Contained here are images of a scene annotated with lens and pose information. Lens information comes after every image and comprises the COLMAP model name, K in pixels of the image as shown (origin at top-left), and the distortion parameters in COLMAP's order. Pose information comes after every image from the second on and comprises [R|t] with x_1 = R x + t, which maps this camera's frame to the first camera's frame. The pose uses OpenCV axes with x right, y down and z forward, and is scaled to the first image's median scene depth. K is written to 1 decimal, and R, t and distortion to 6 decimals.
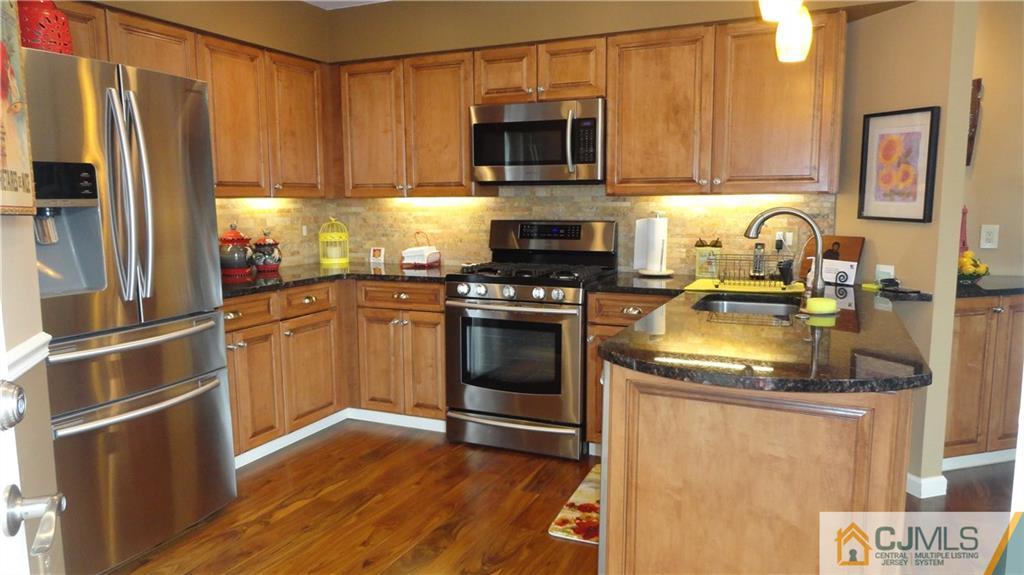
lens RADIAL K [[704.3, 0, 512.0], [0, 704.3, 287.5], [0, 0, 1]] dist [0.004609, 0.000438]
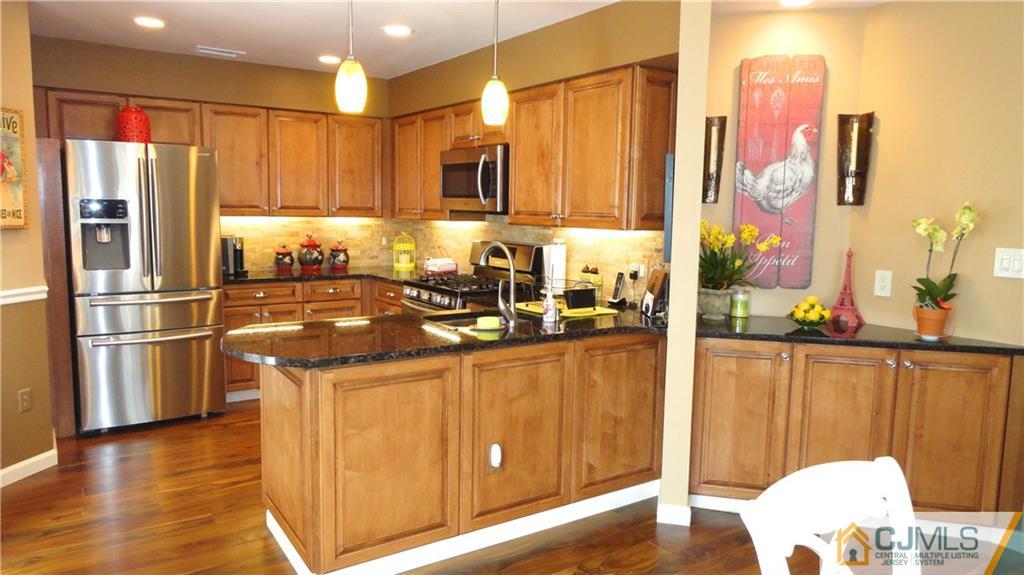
lens RADIAL K [[704.3, 0, 512.0], [0, 704.3, 287.5], [0, 0, 1]] dist [0.004609, 0.000438]
pose [[0.855276, 0.081109, -0.511786, 0.739717], [-0.087841, 0.996073, 0.011065, -0.035646], [0.510673, 0.035492, 0.859042, -0.026768]]
